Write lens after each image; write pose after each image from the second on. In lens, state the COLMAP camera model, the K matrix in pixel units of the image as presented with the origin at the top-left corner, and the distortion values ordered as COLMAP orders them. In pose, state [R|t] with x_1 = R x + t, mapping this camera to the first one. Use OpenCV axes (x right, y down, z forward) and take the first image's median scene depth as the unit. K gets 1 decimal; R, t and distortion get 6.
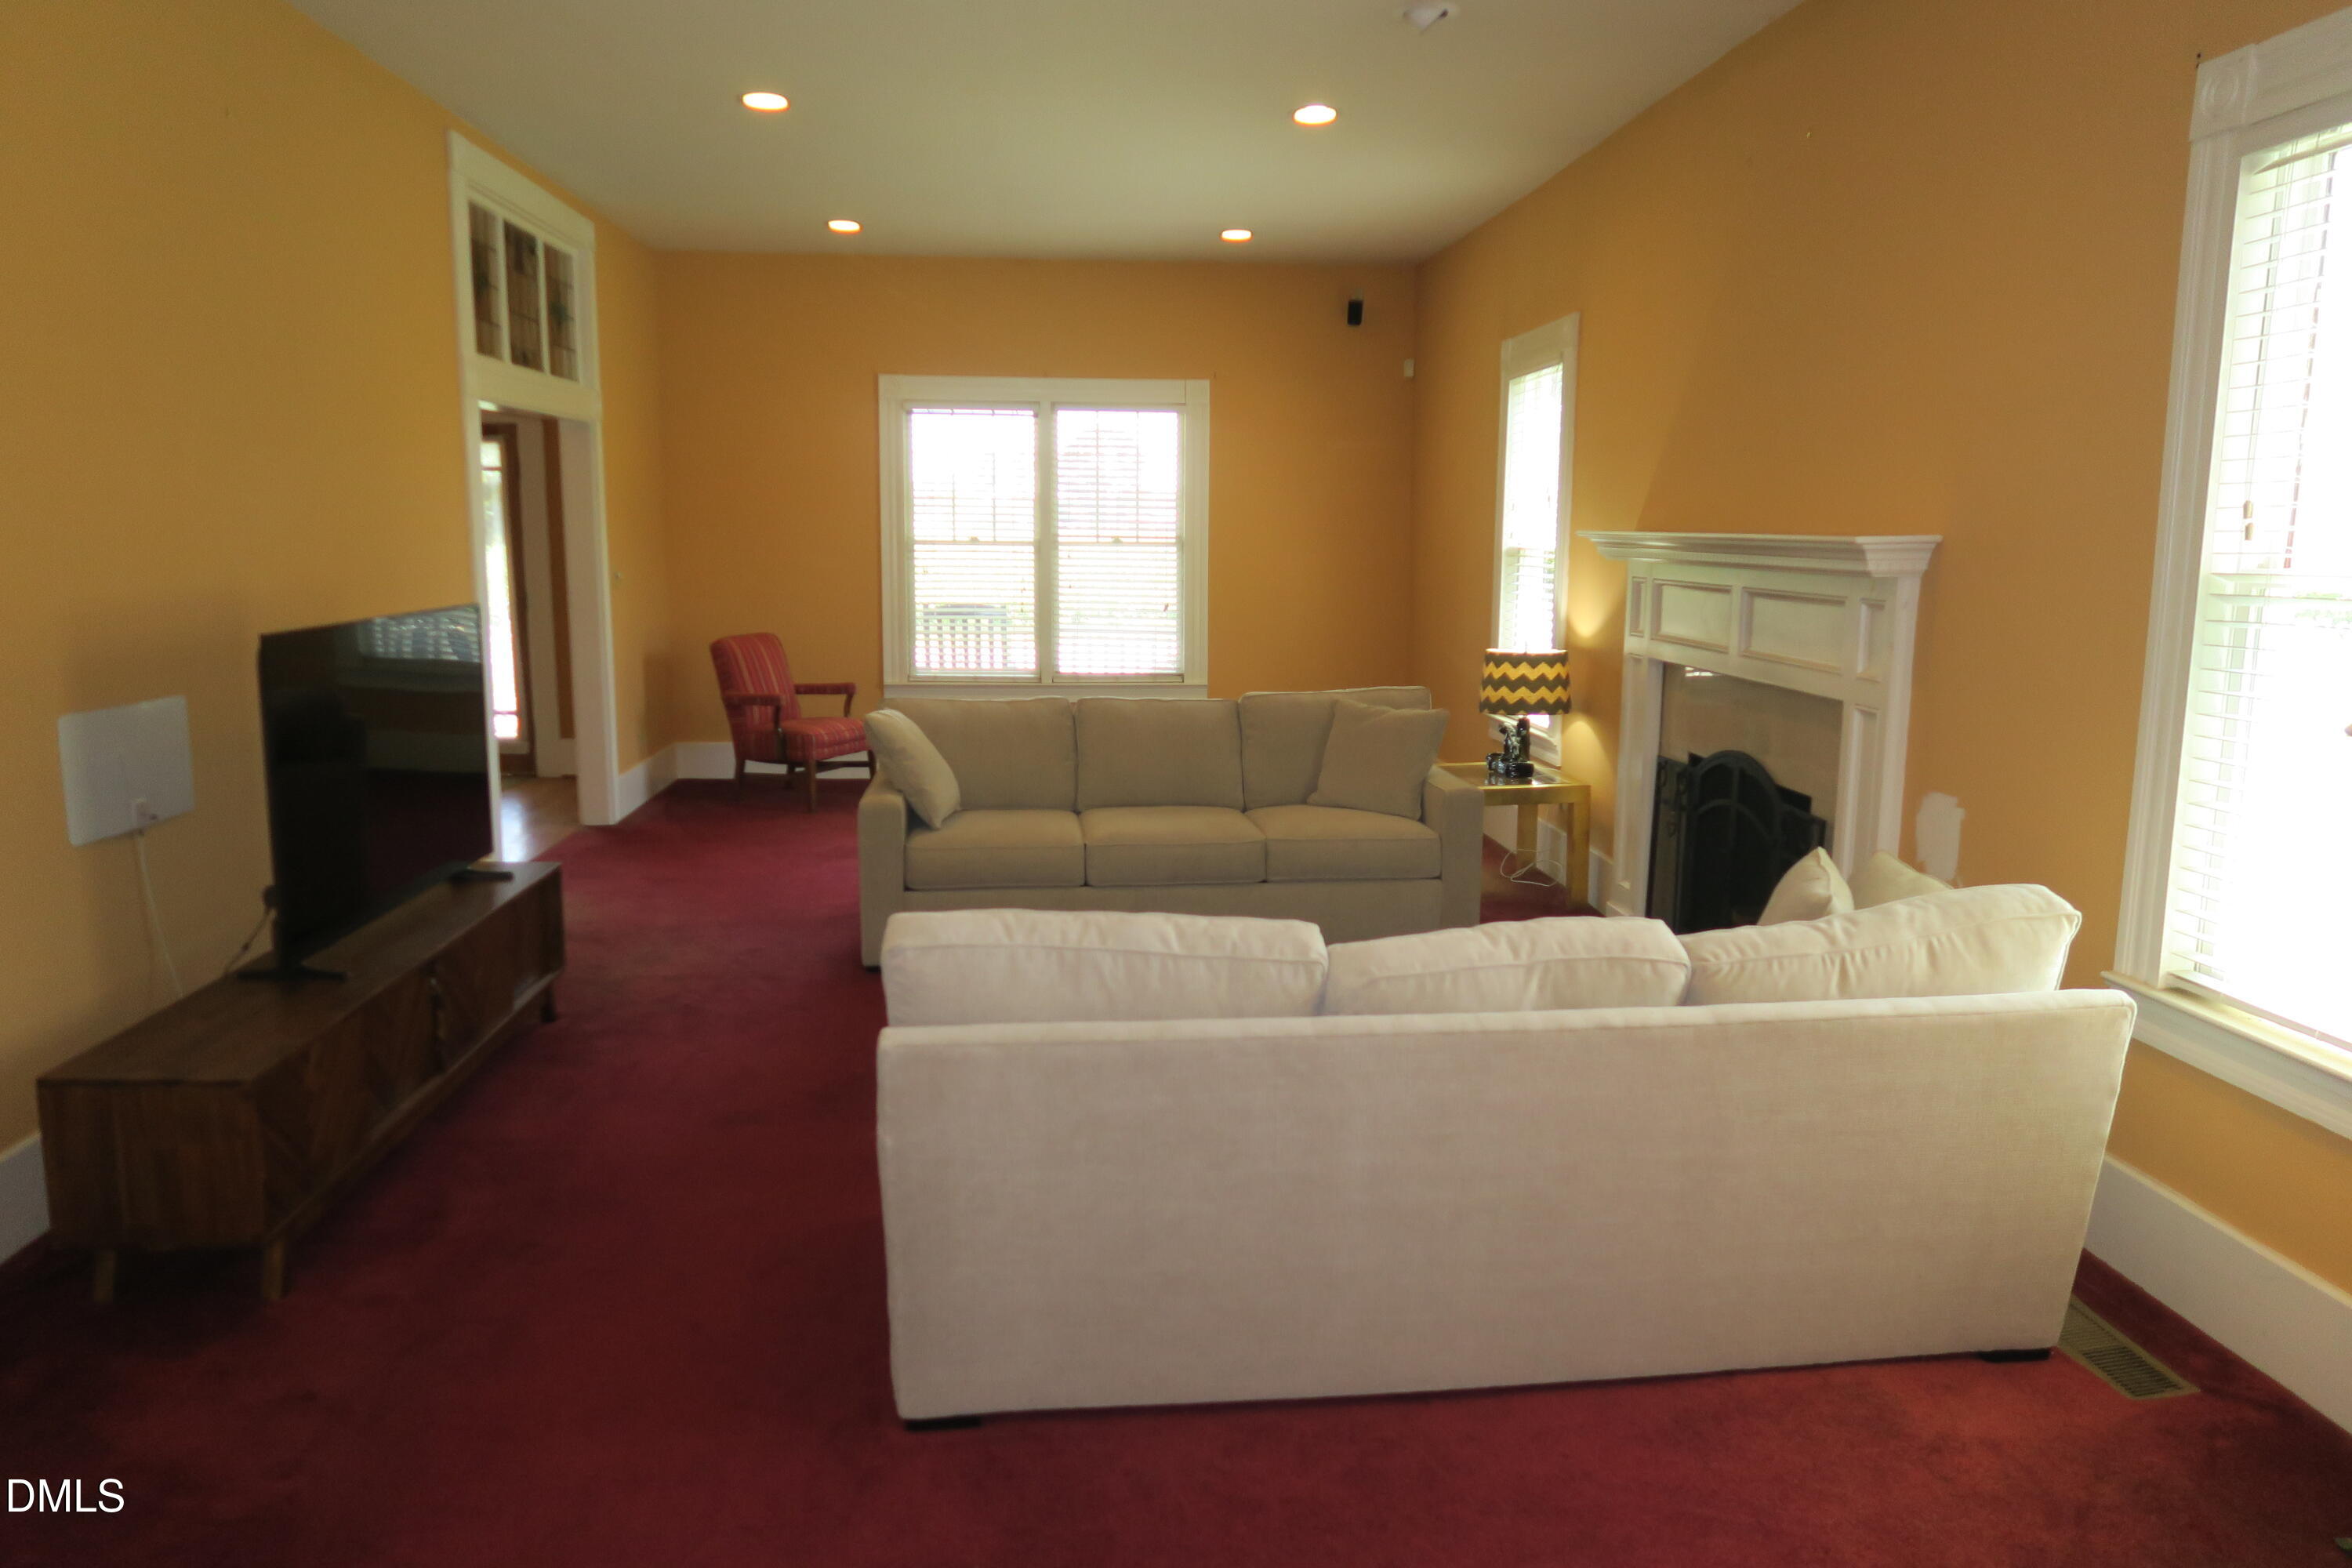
lens RADIAL K [[1618.2, 0, 1168.2], [0, 1618.2, 781.5], [0, 0, 1]] dist [-0.005004, 0.010160]
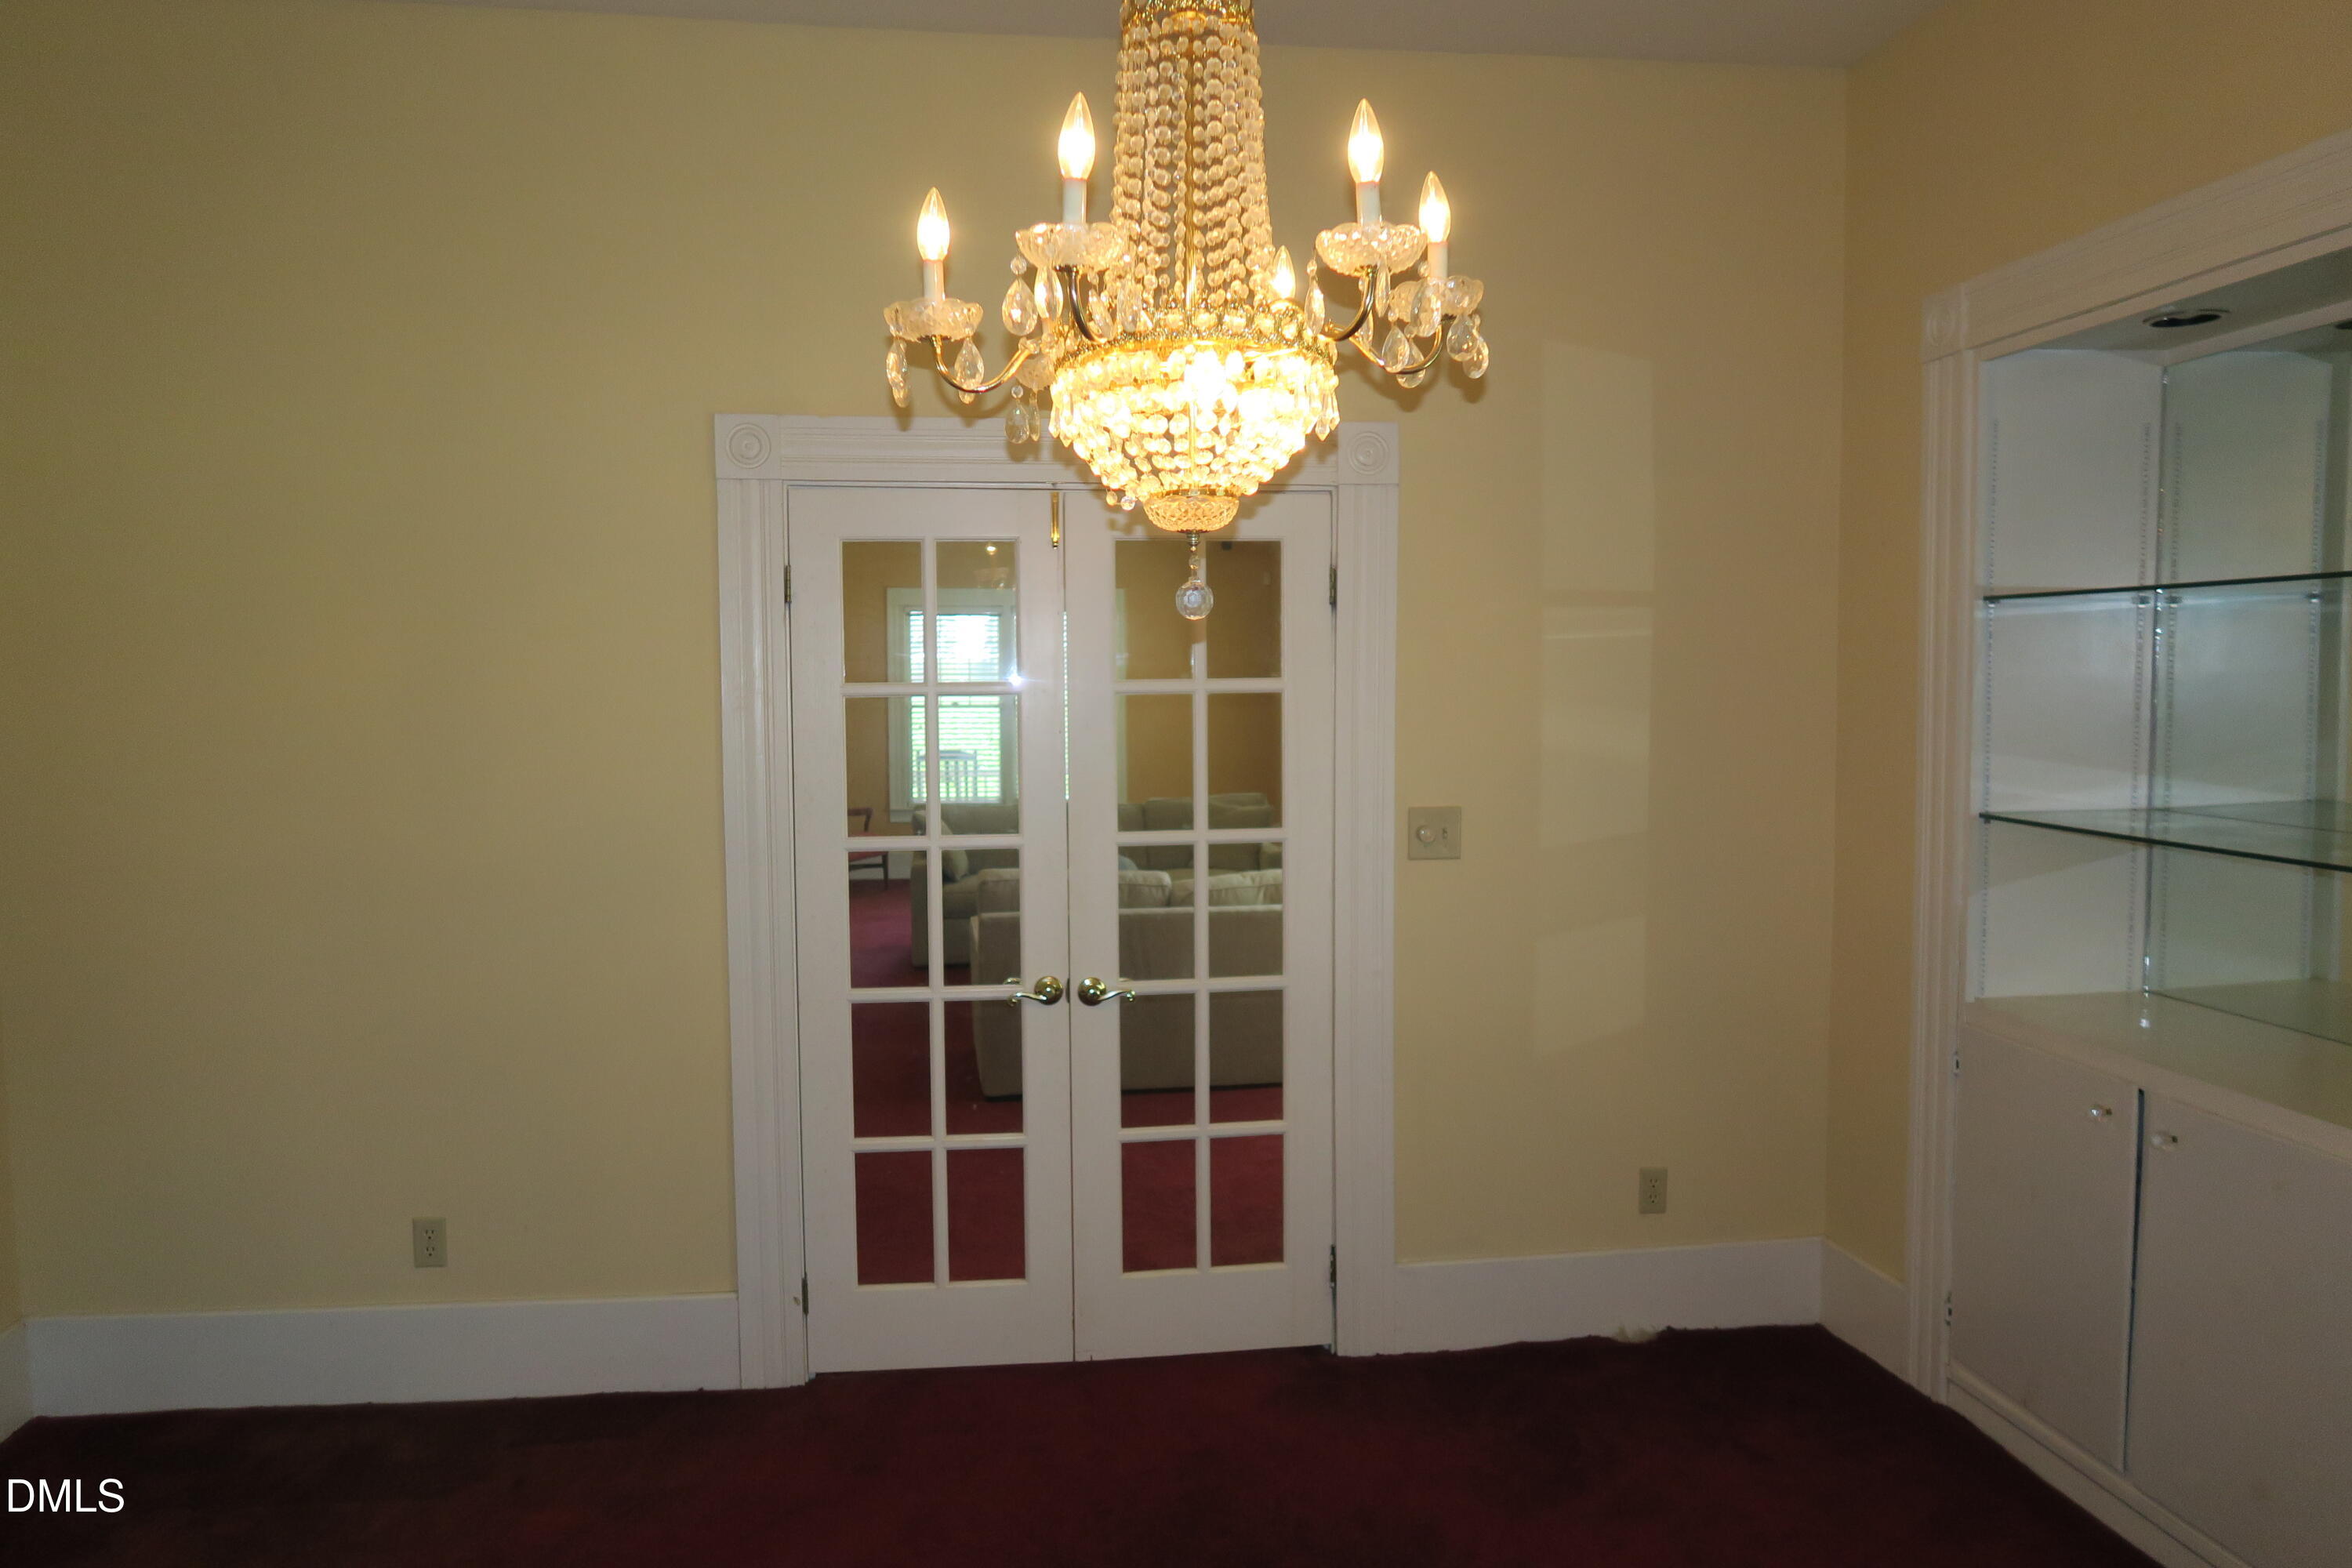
lens RADIAL K [[1618.2, 0, 1174.0], [0, 1618.2, 785.0], [0, 0, 1]] dist [-0.005004, 0.010160]
pose [[0.998568, -0.020504, 0.049417, -0.010910], [0.024950, 0.995529, -0.091102, 0.172918], [-0.047328, 0.092204, 0.994615, -1.293499]]
